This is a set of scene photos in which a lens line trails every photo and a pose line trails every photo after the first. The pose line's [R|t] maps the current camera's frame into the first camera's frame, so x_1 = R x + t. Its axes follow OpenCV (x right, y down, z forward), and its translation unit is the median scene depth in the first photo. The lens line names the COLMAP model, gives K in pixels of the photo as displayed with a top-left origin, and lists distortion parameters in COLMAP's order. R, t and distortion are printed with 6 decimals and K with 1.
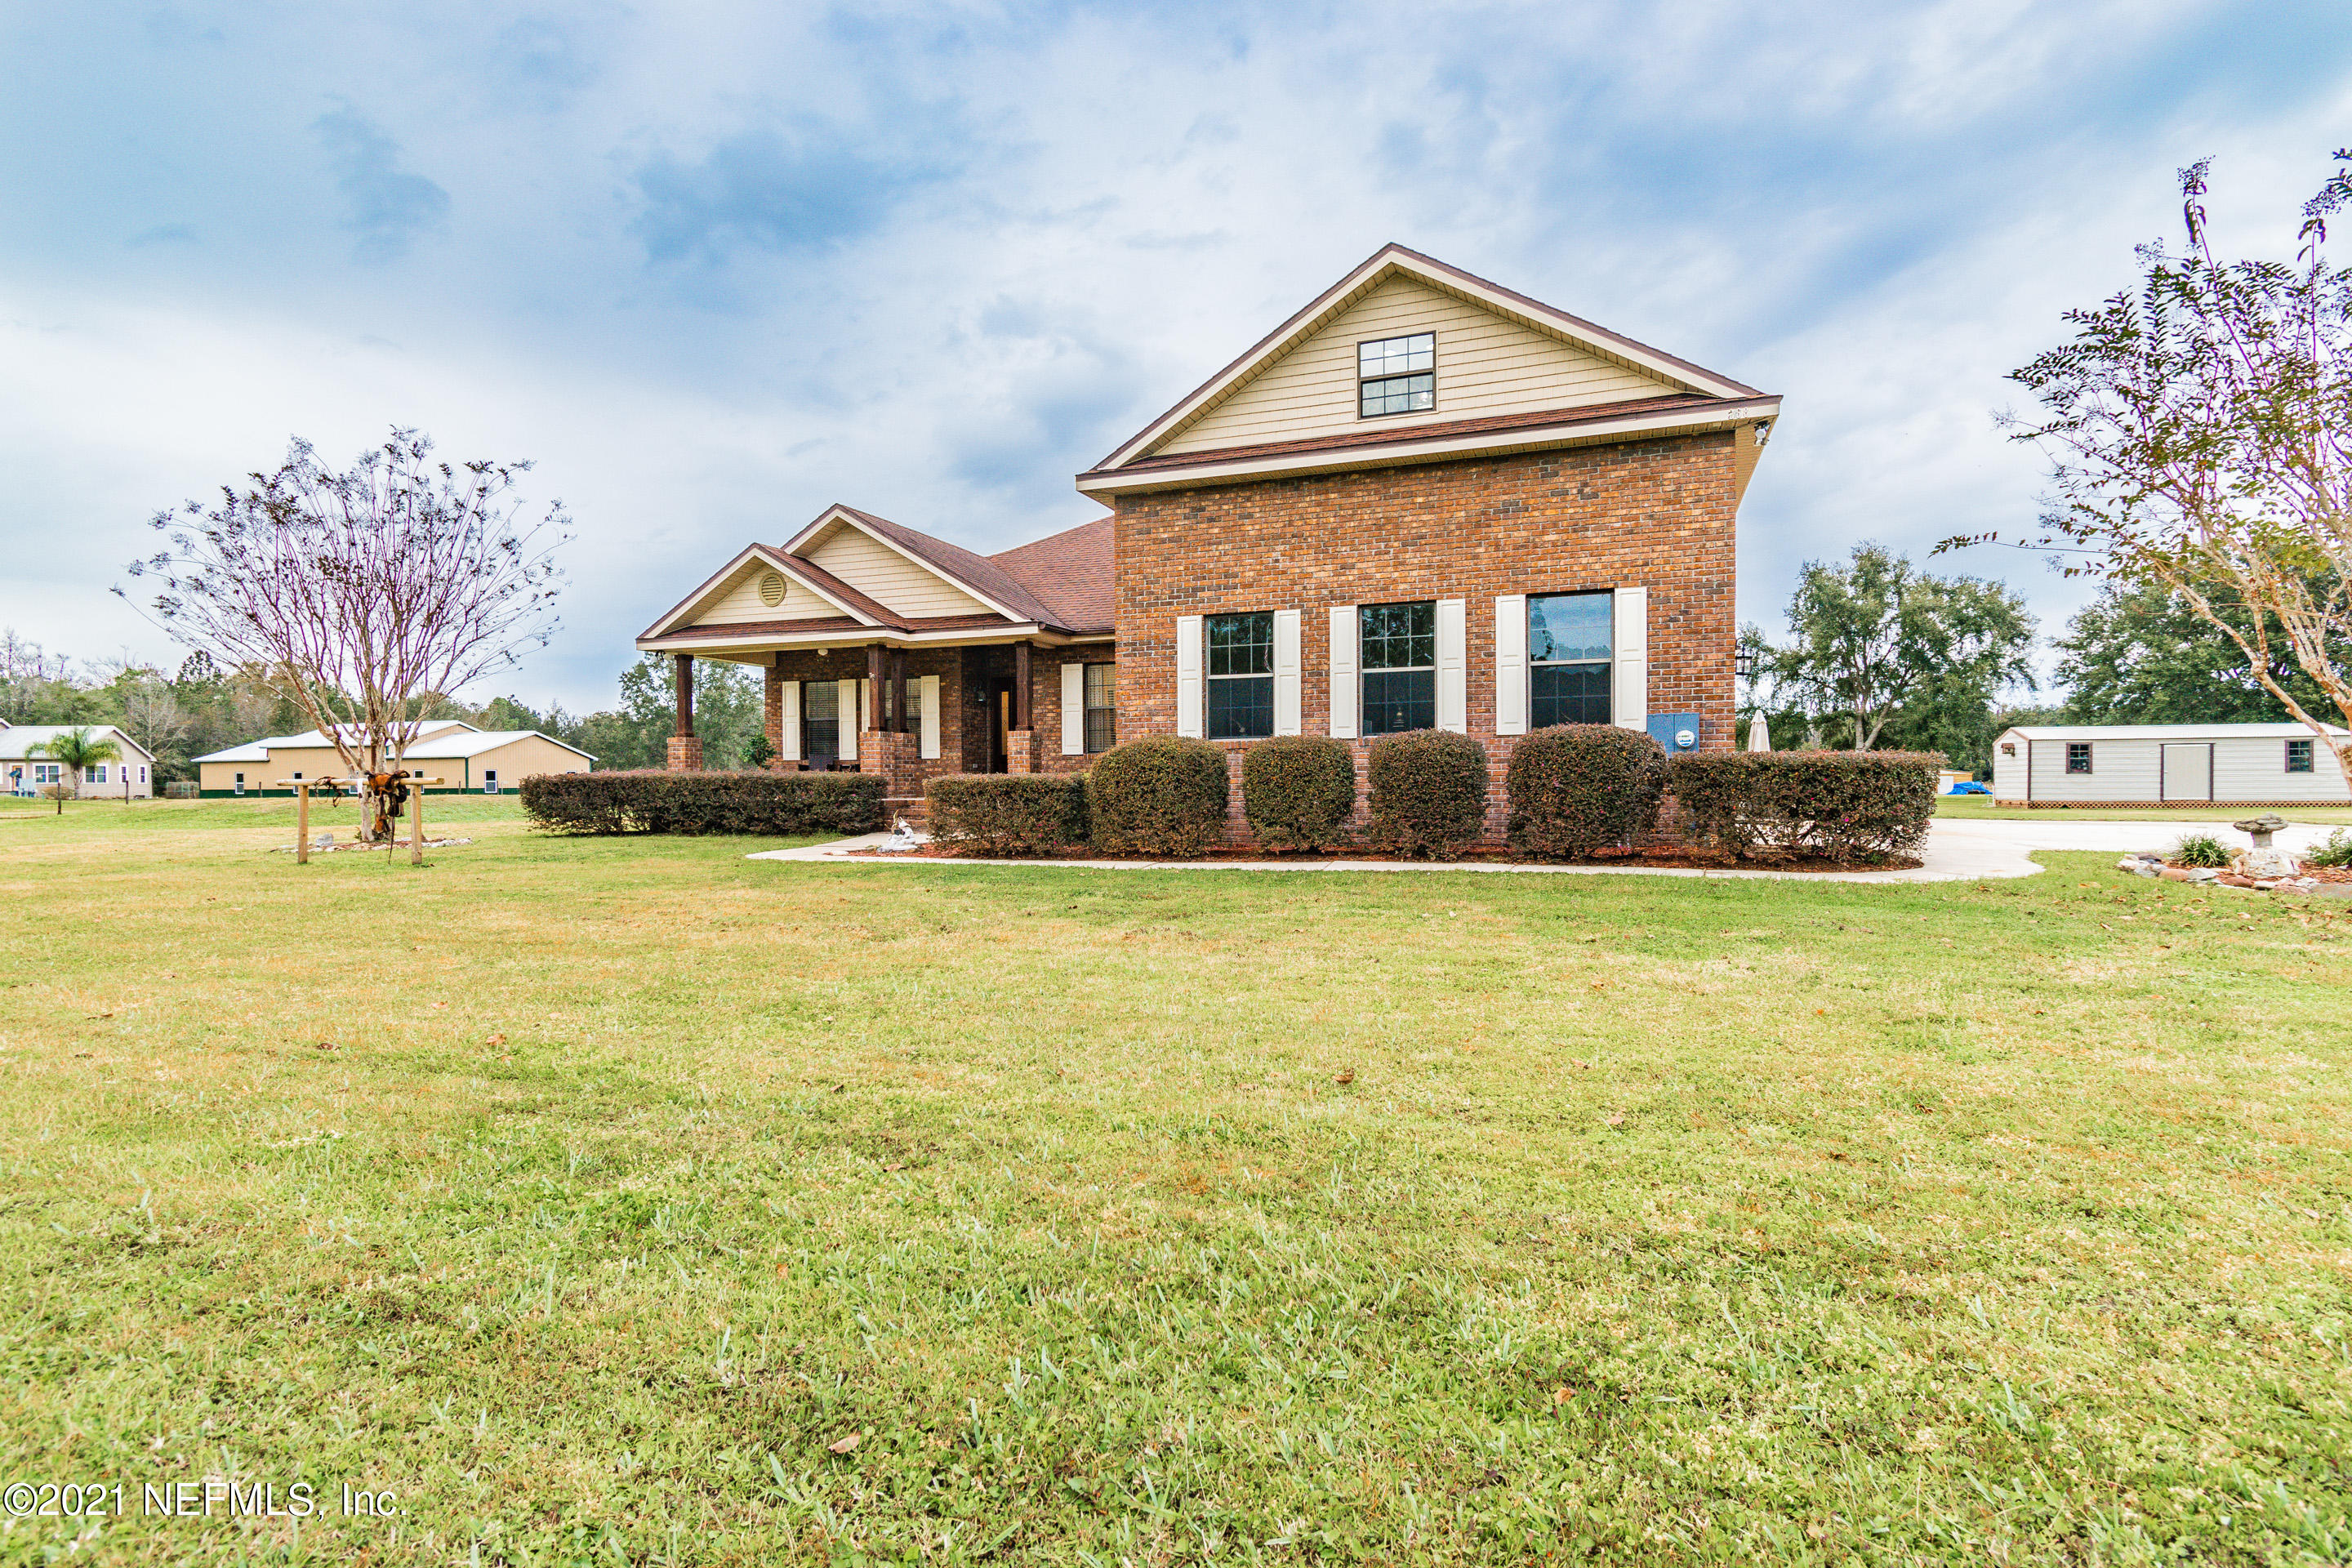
lens RADIAL K [[1113.9, 0, 1178.8], [0, 1113.9, 805.8], [0, 0, 1]] dist [0.003984, 0.000723]
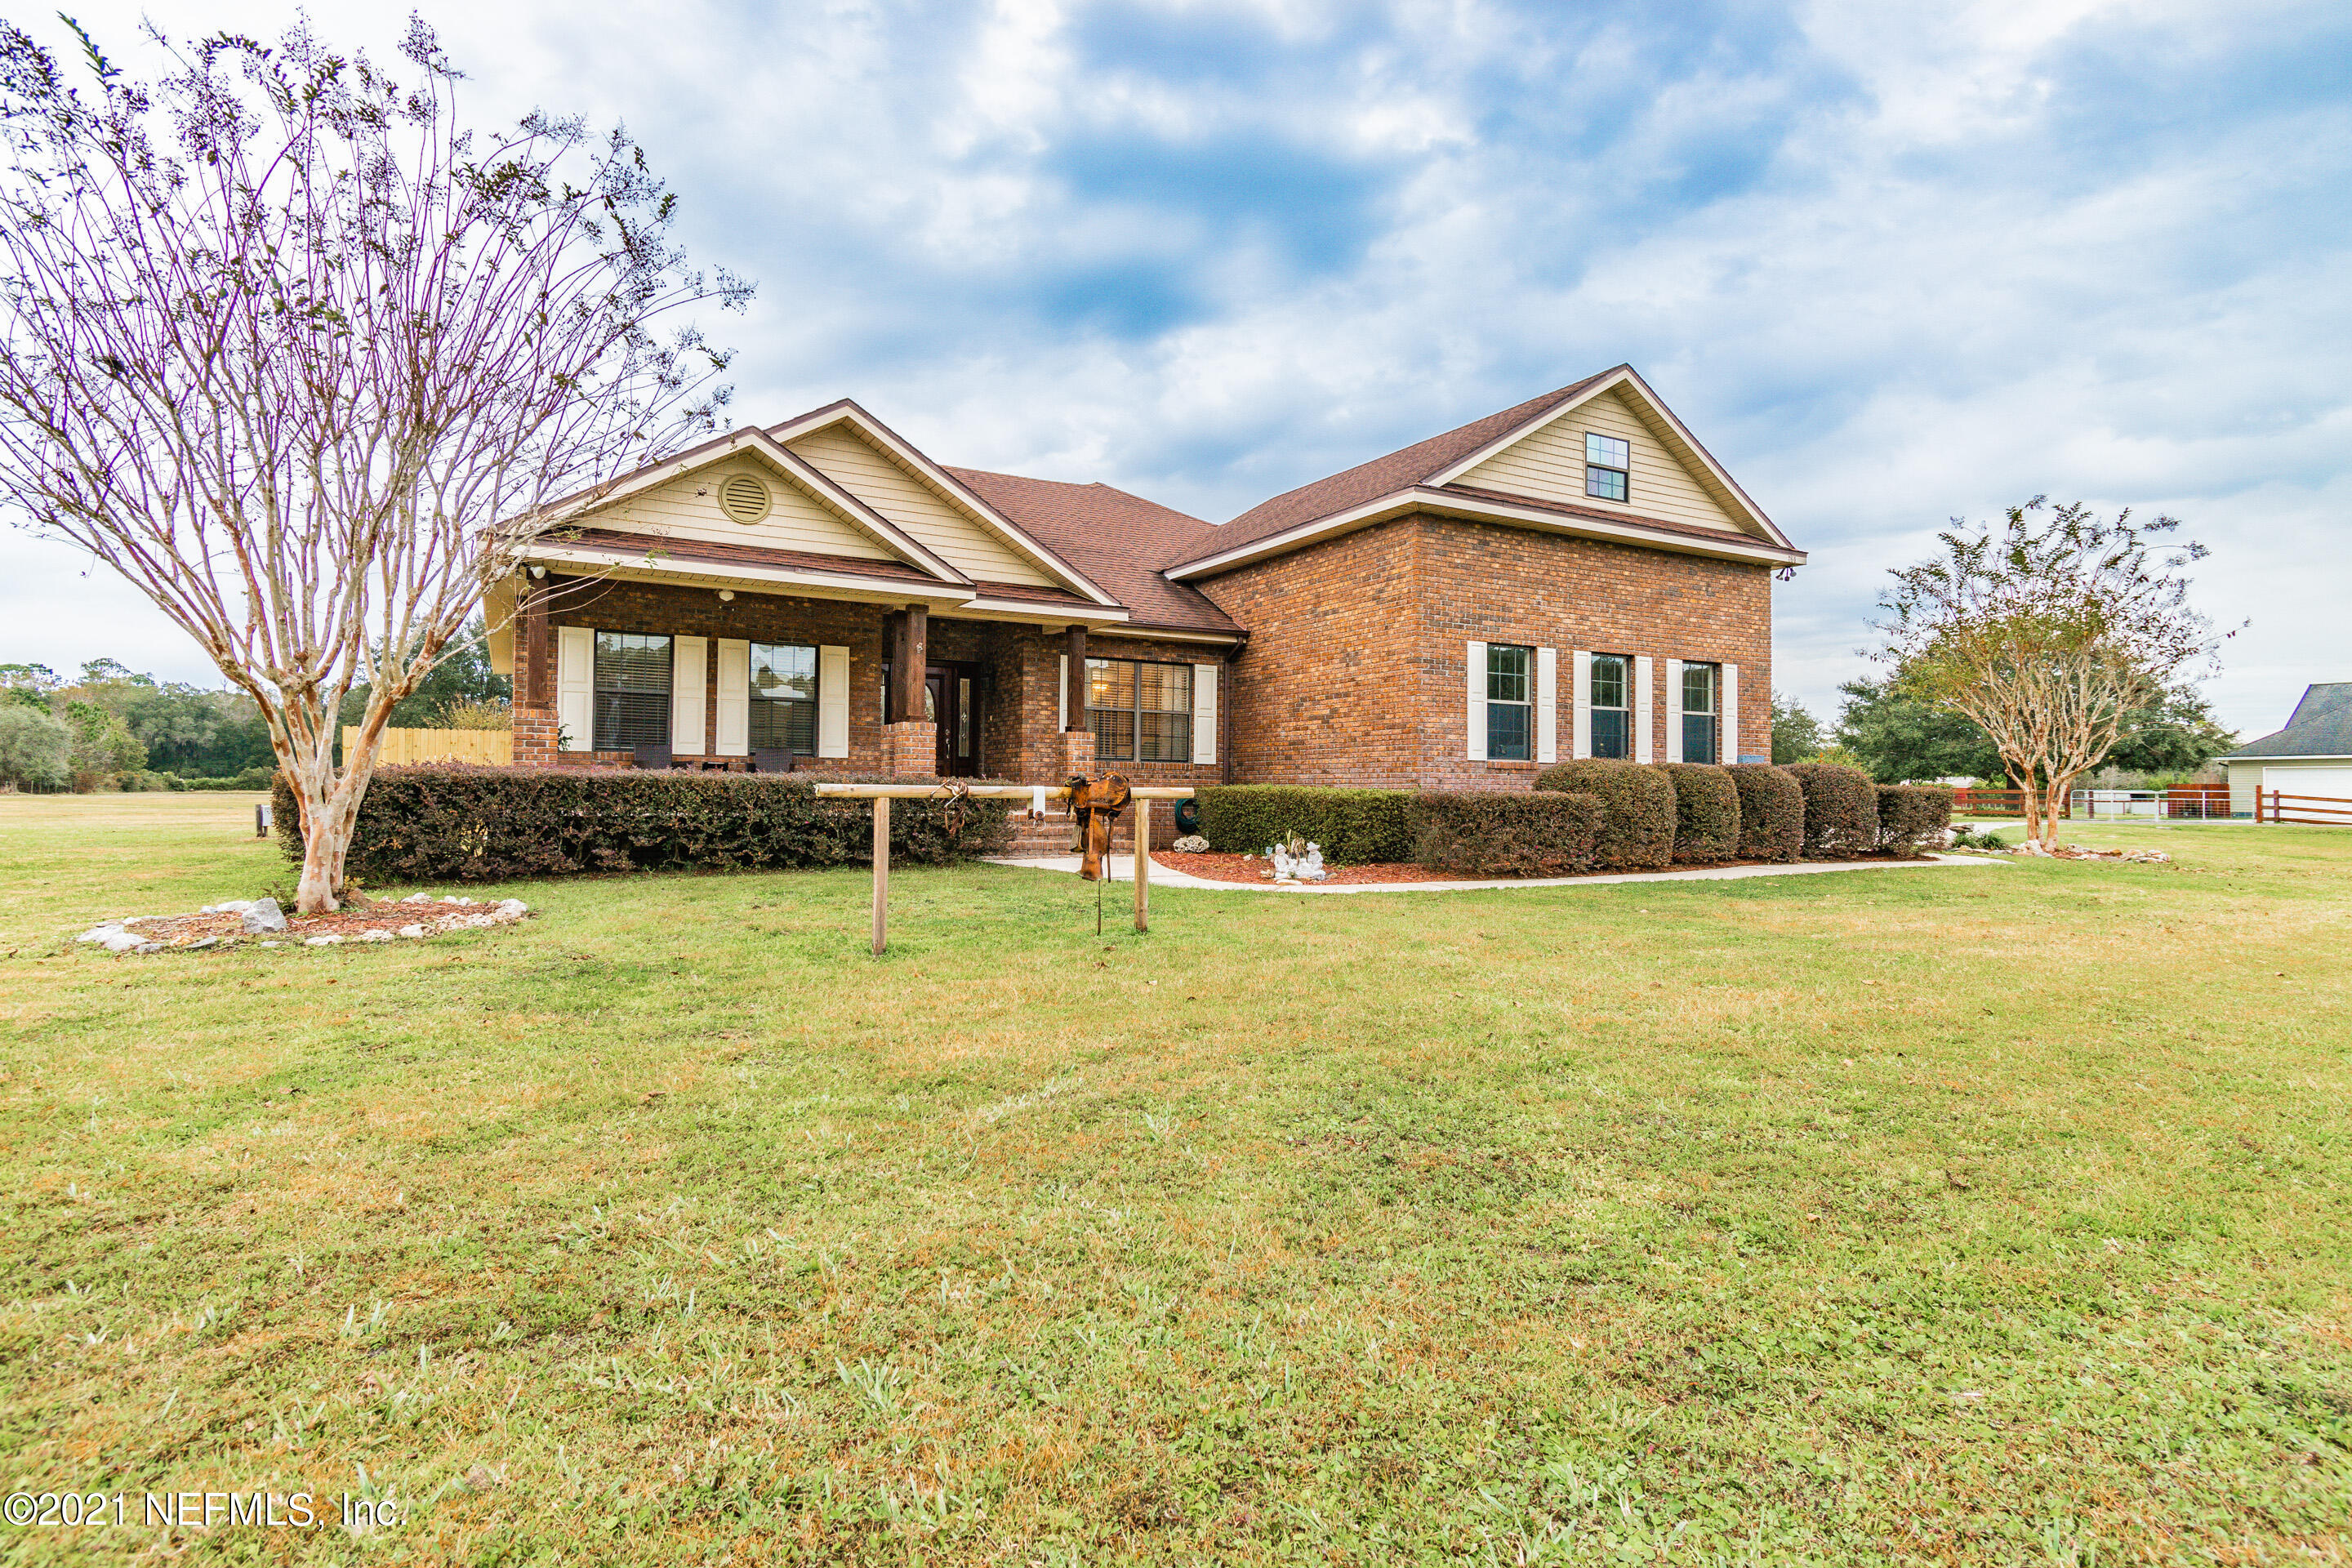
lens RADIAL K [[1204.3, 0, 1170.9], [0, 1204.3, 766.8], [0, 0, 1]] dist [0.006226, 0.000146]
pose [[0.650077, 0.029952, 0.759278, -1.047214], [0.001913, 0.999155, -0.041053, -0.006169], [-0.759866, 0.028140, 0.649470, 0.489402]]
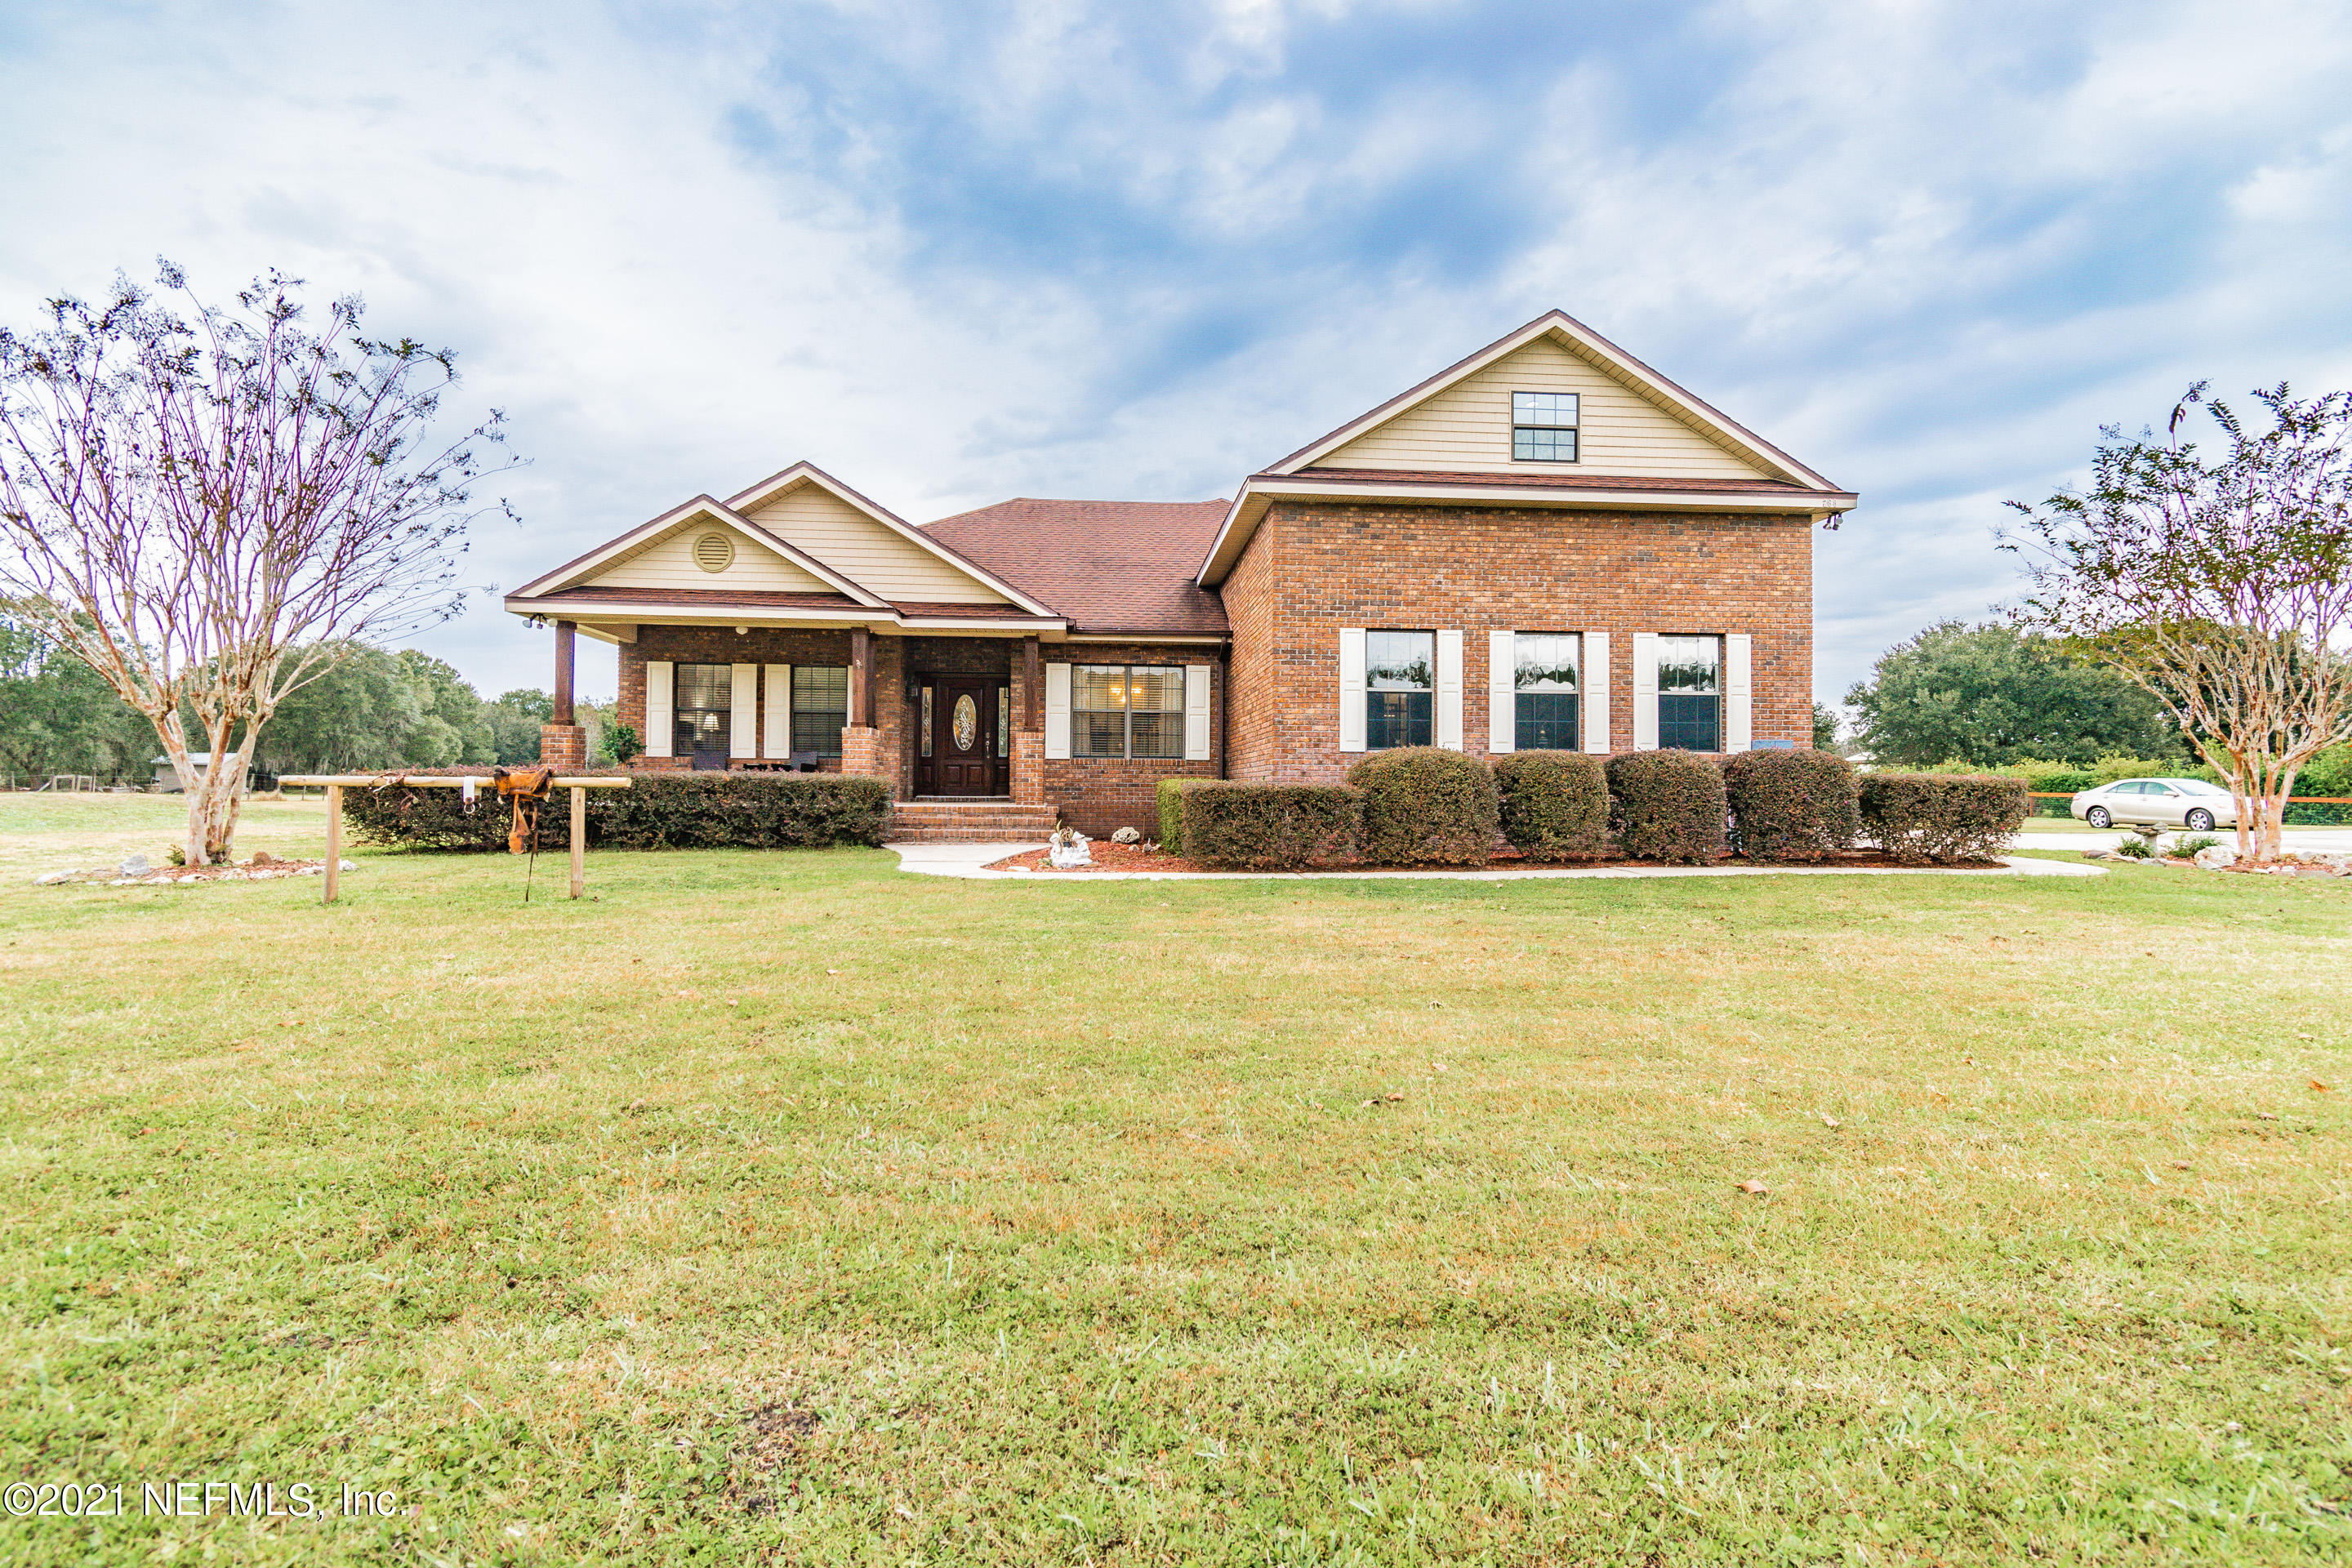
lens RADIAL K [[1113.9, 0, 1169.7], [0, 1113.9, 775.1], [0, 0, 1]] dist [0.003984, 0.000723]
pose [[0.906695, 0.019043, 0.421356, -0.571122], [-0.004065, 0.999328, -0.036417, 0.000864], [-0.421766, 0.031306, 0.906164, 0.157194]]
